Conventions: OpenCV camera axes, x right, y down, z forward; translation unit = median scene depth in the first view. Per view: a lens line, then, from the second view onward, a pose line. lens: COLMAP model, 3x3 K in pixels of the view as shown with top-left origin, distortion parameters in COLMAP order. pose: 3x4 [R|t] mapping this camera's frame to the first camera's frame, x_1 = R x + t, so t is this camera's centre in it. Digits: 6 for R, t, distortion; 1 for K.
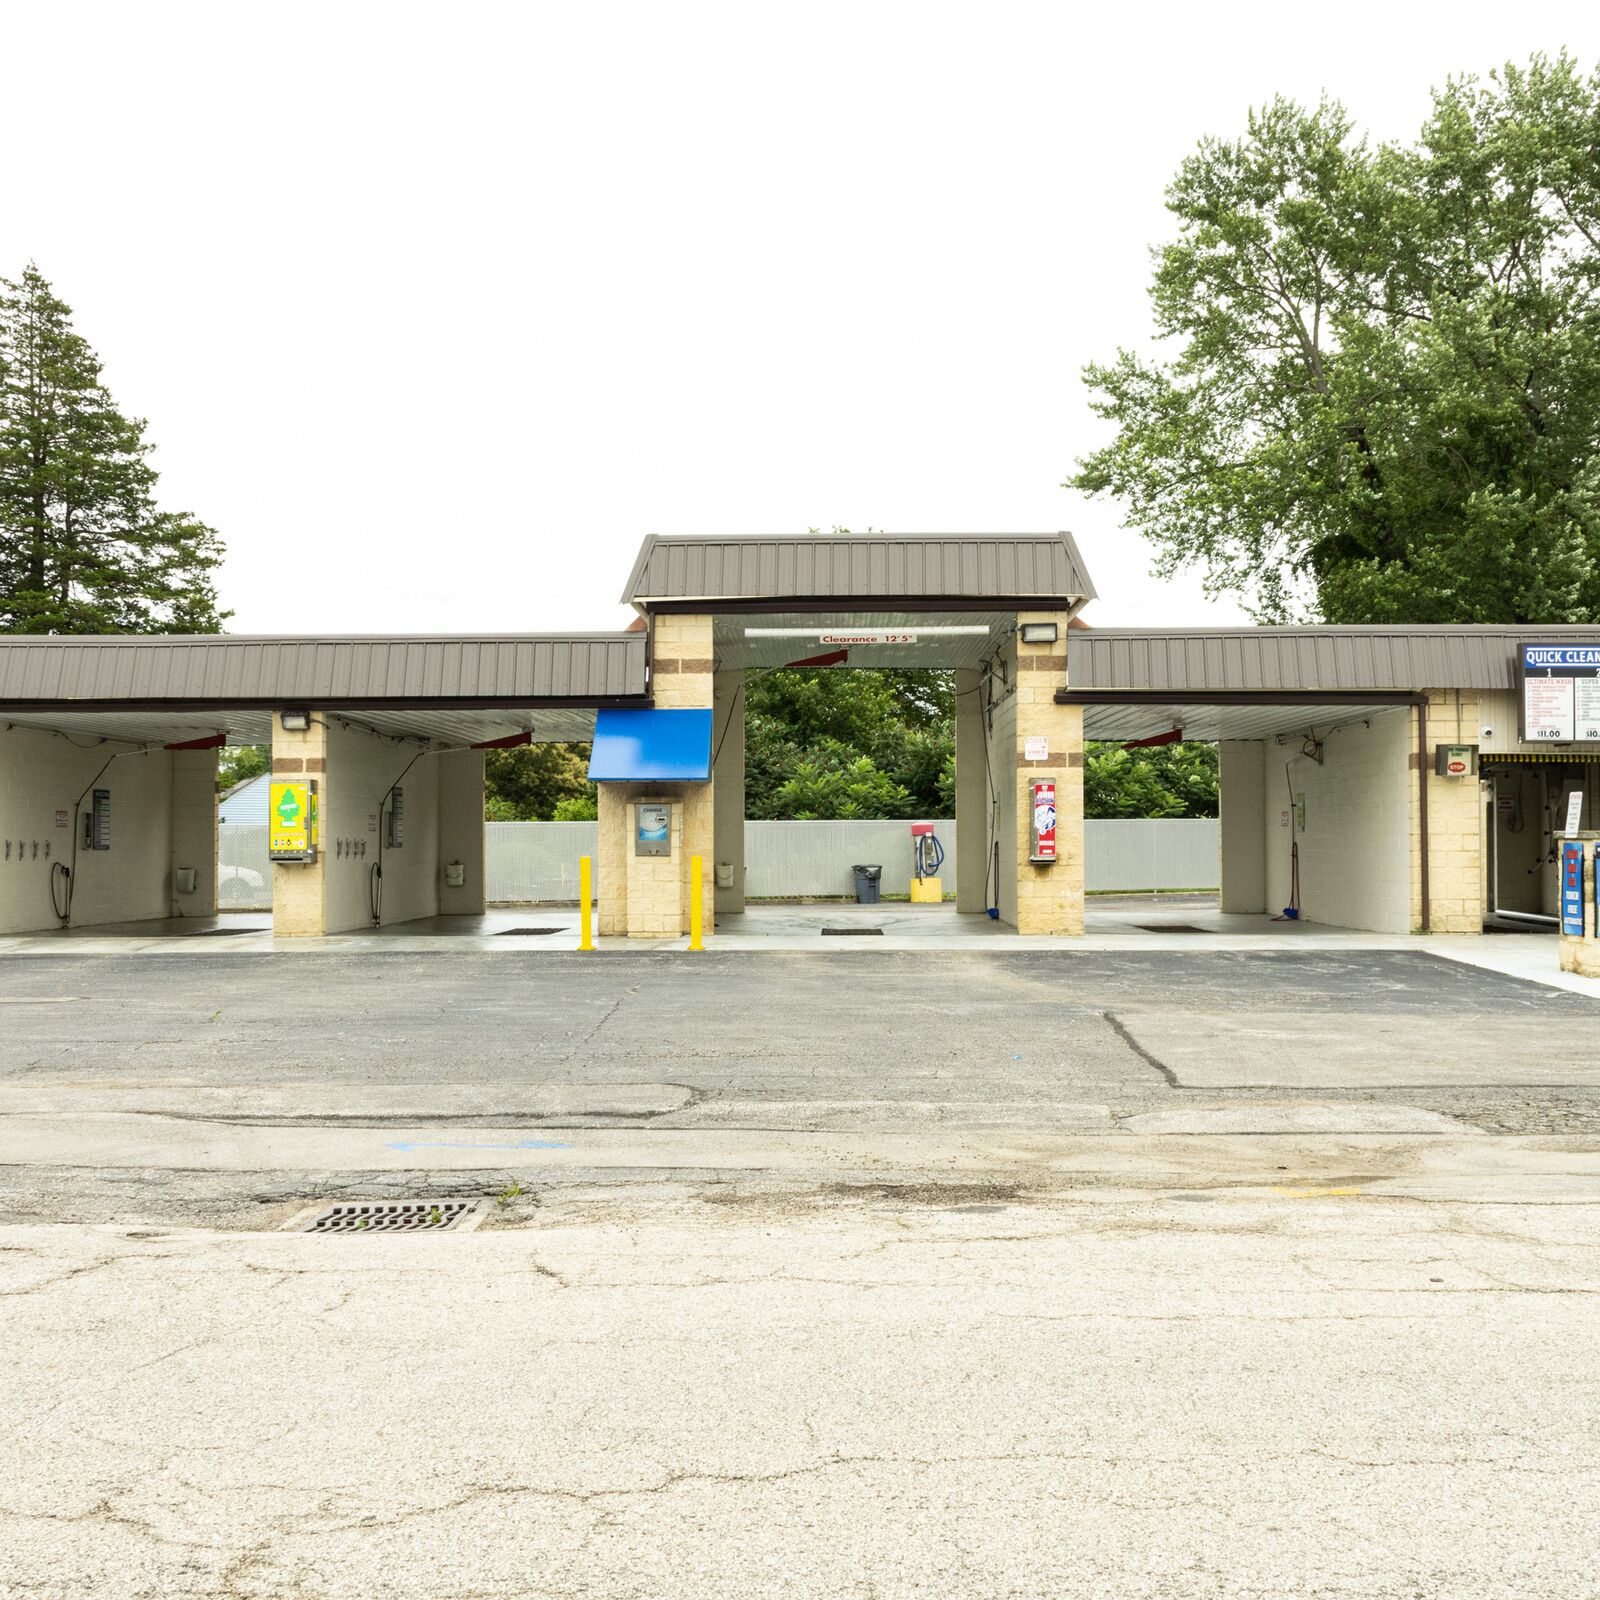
lens RADIAL K [[1941.5, 0, 800.0], [0, 1941.5, 800.0], [0, 0, 1]] dist [-0.002825, -0.030156]
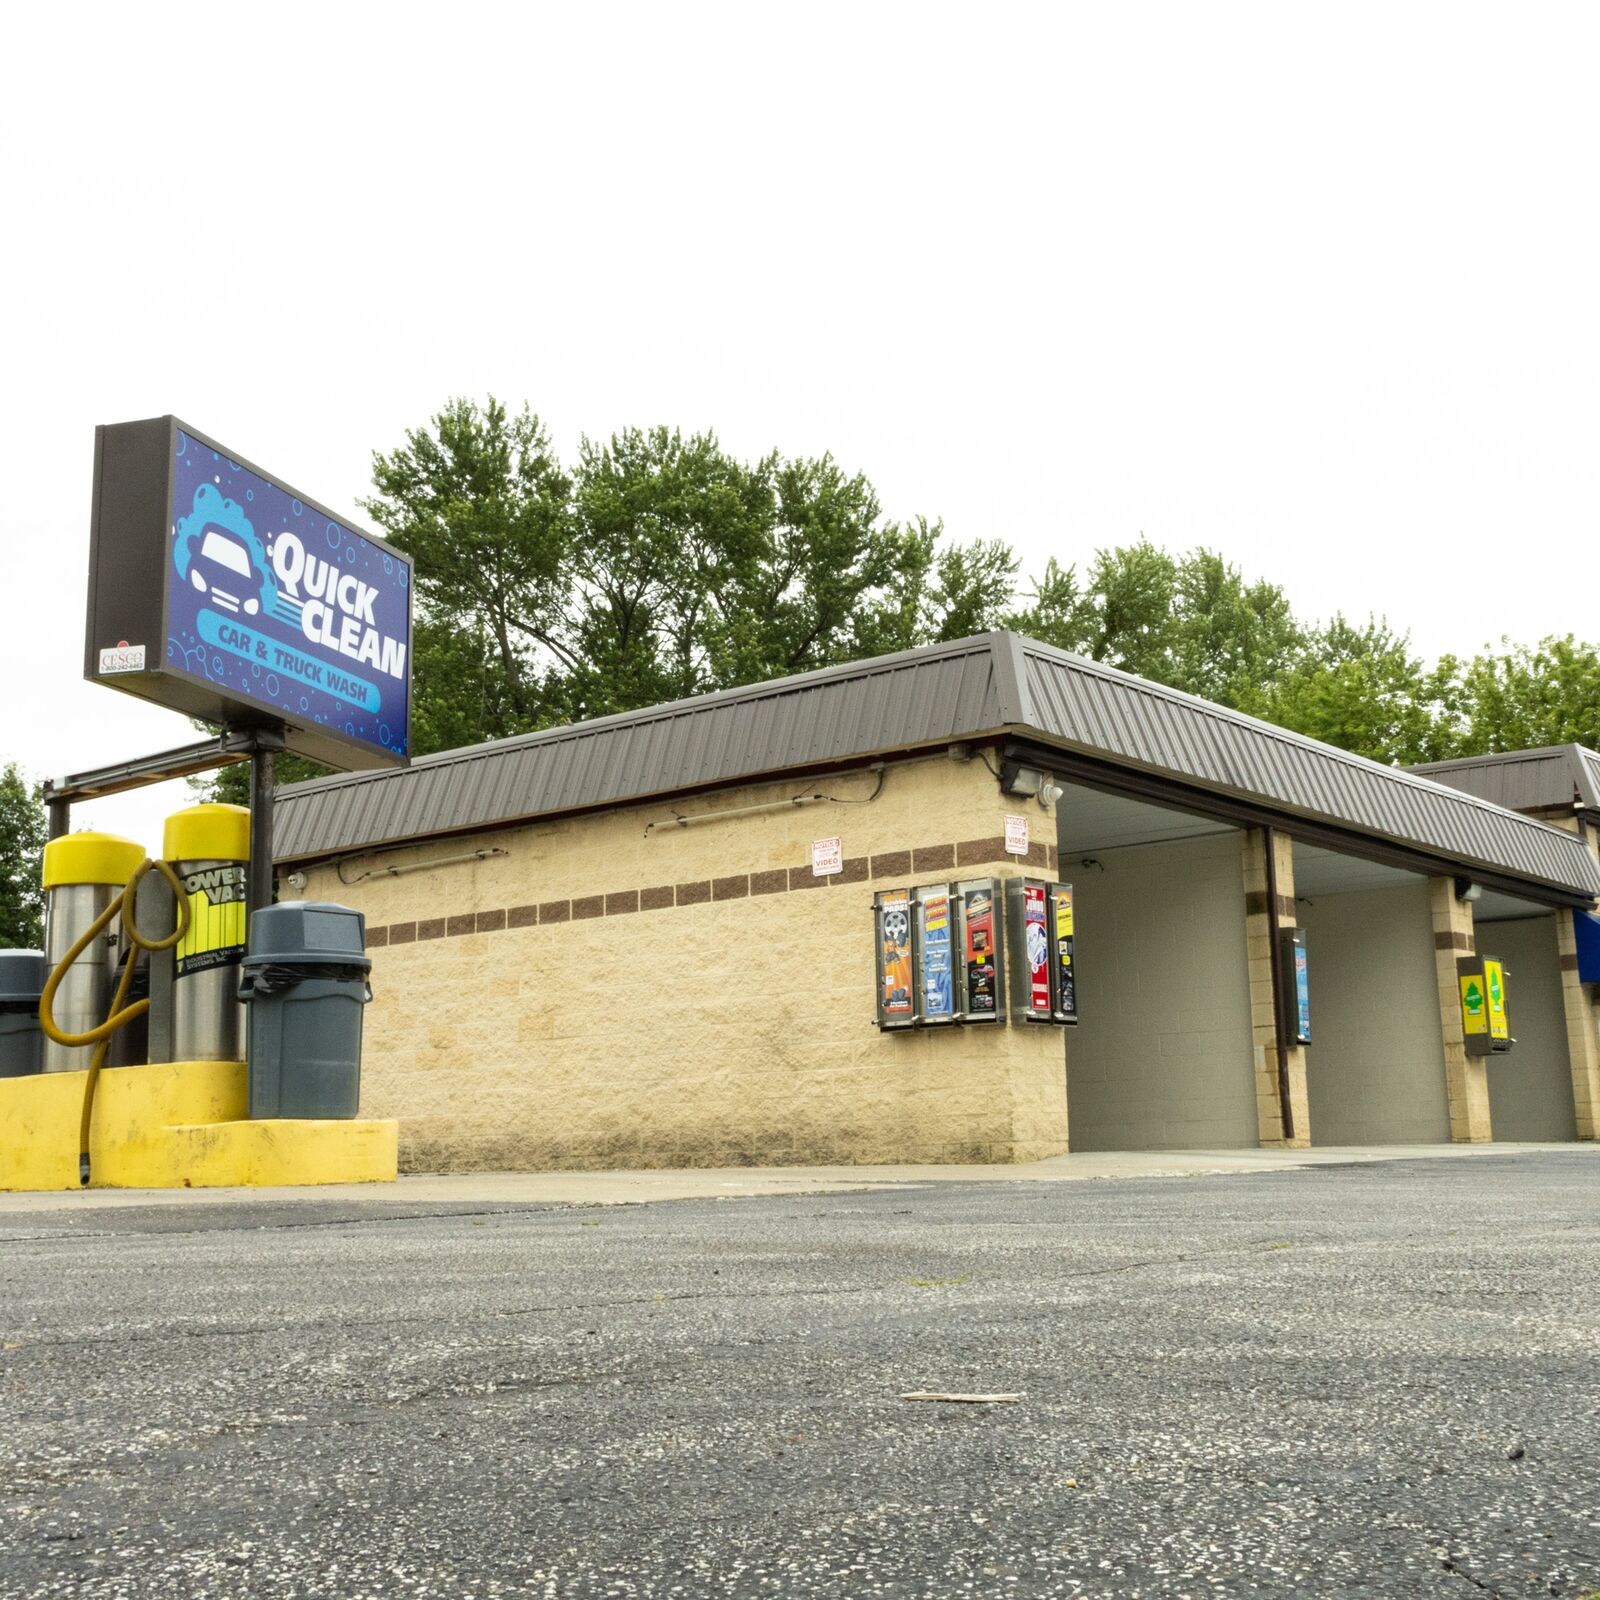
lens RADIAL K [[1954.5, 0, 800.0], [0, 1954.5, 800.0], [0, 0, 1]] dist [-0.006418, 0.009331]
pose [[0.608871, 0.133852, 0.781895, -1.137232], [0.006827, 0.984741, -0.173893, 0.069797], [-0.793240, 0.111216, 0.598666, 0.714553]]
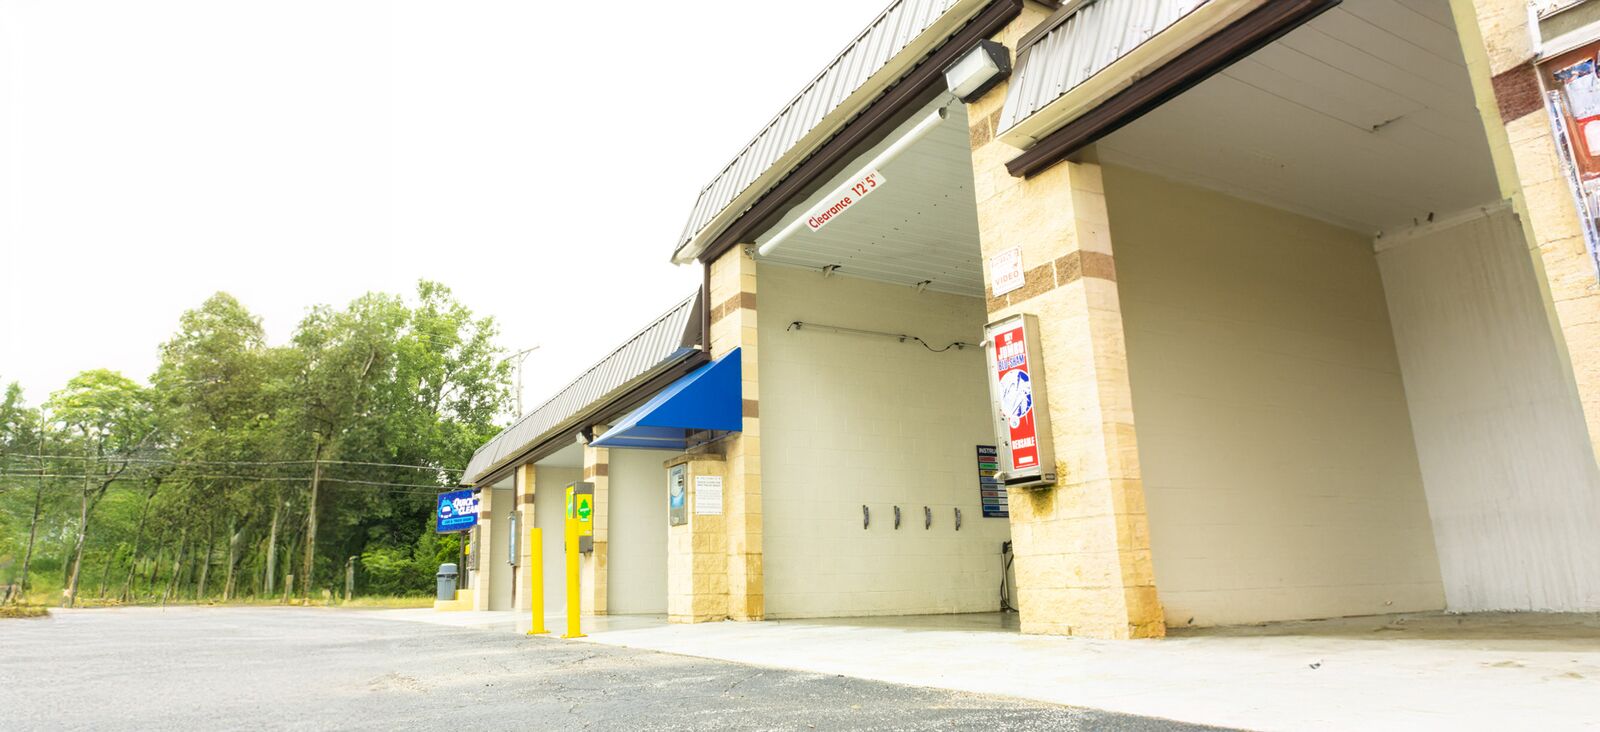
lens RADIAL K [[894.2, 0, 733.7], [0, 894.2, 370.8], [0, 0, 1]] dist [0.002309, 0.000238]
pose [[0.467756, -0.219021, -0.856291, 0.291559], [0.039535, 0.973026, -0.227283, 0.053104], [0.882973, 0.072460, 0.463798, 0.821044]]
